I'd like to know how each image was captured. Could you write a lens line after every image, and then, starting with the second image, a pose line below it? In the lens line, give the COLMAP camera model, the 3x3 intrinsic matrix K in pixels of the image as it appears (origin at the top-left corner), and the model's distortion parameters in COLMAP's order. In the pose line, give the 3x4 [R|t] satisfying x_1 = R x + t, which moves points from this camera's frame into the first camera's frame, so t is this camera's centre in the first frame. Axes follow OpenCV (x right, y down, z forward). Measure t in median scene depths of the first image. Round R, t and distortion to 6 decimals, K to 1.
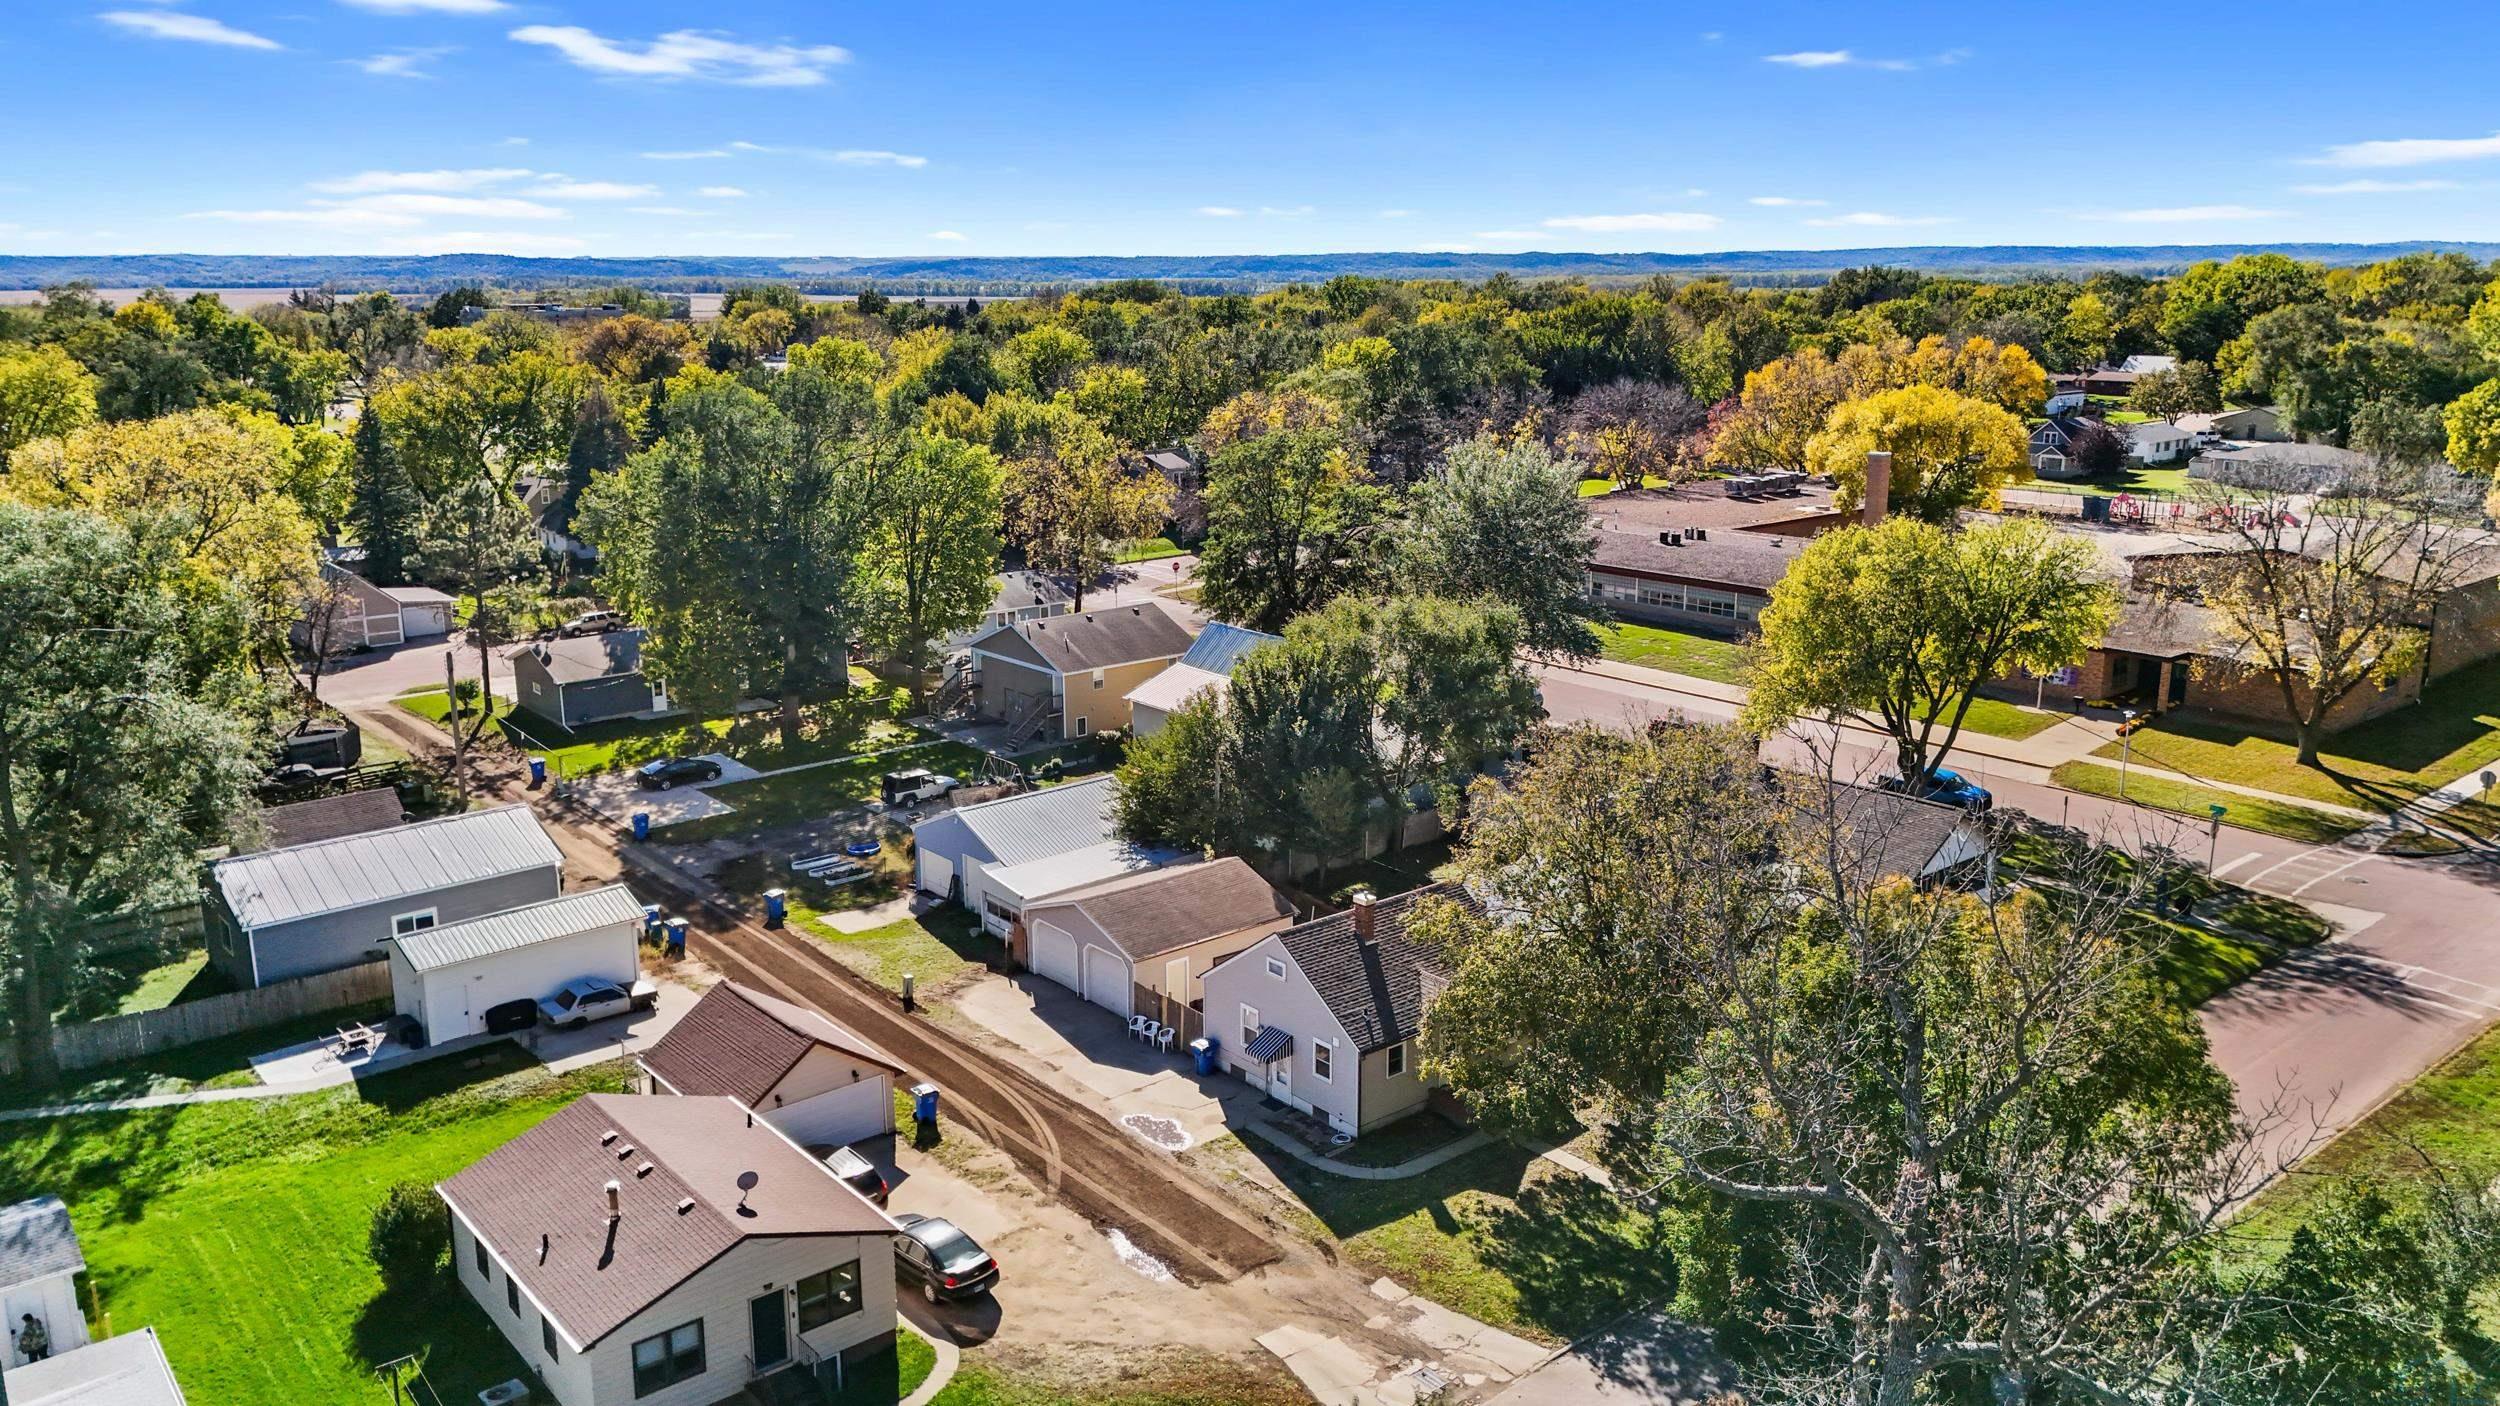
lens RADIAL K [[1892.5, 0, 1250.0], [0, 1892.5, 703.0], [0, 0, 1]] dist [0.053688, -0.006118]
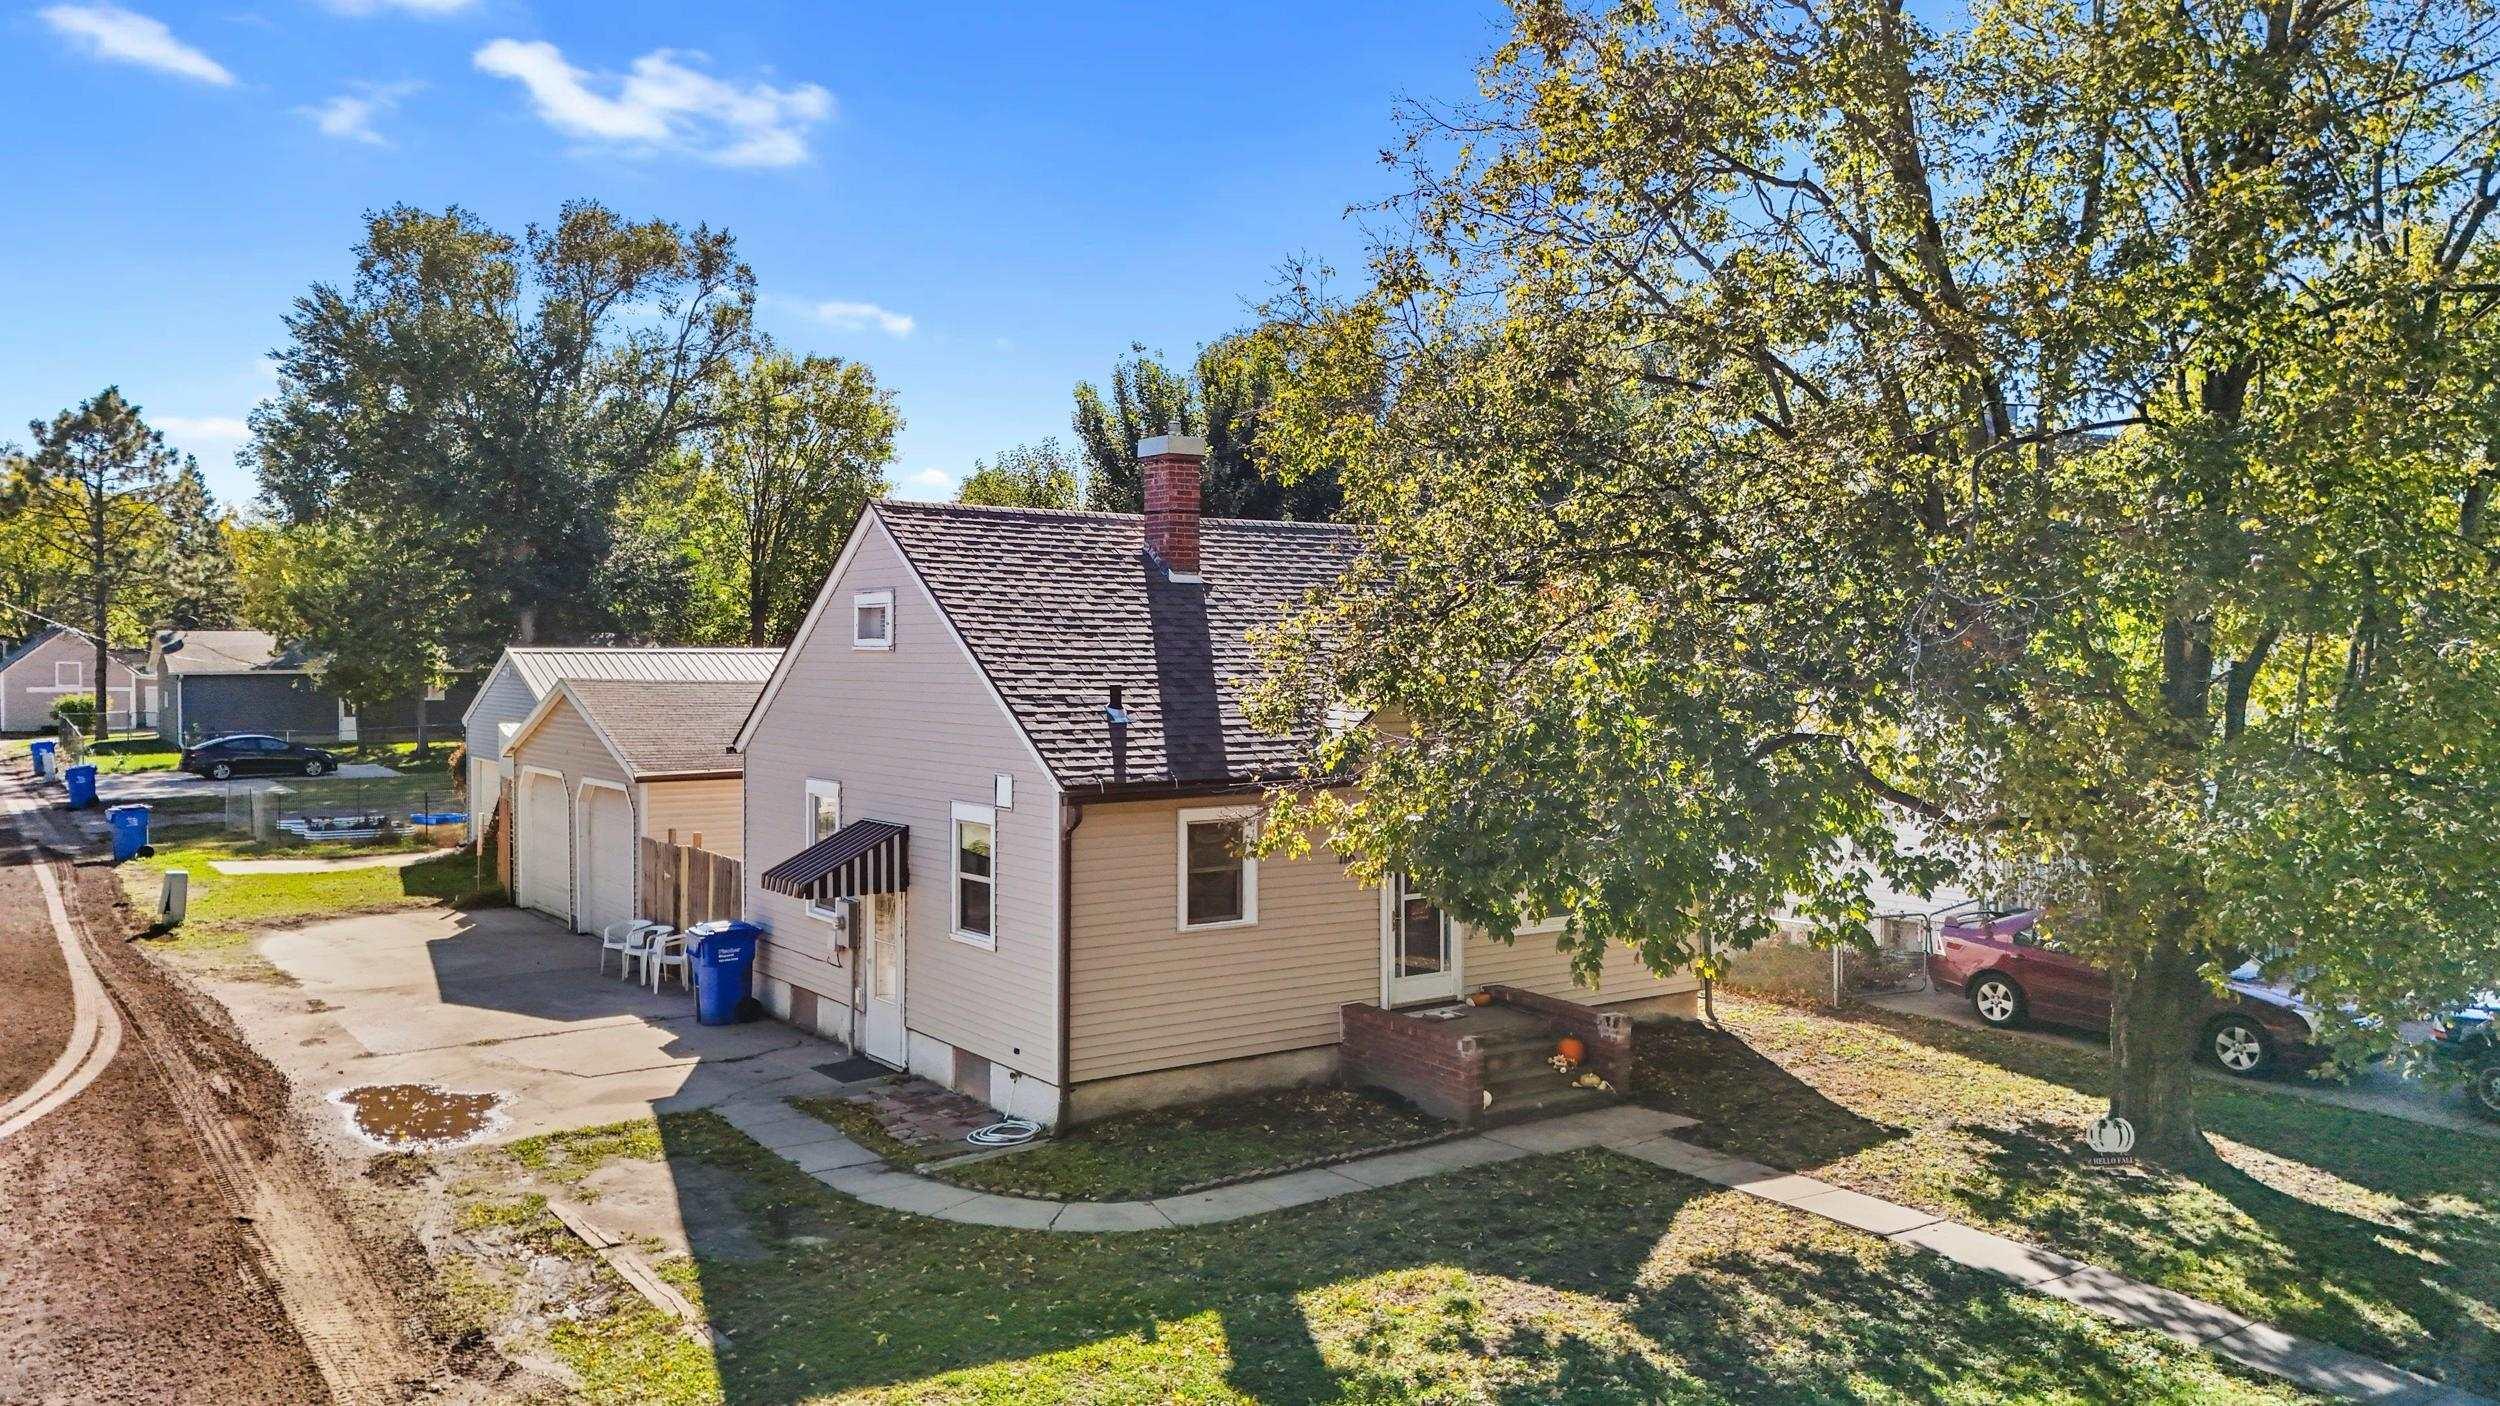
lens RADIAL K [[1892.5, 0, 1250.0], [0, 1892.5, 703.0], [0, 0, 1]] dist [0.053688, -0.006118]
pose [[0.996350, 0.007634, -0.085016, 0.106871], [-0.024819, 0.978871, -0.202967, 0.222372], [0.081670, 0.204336, 0.975488, 0.712148]]
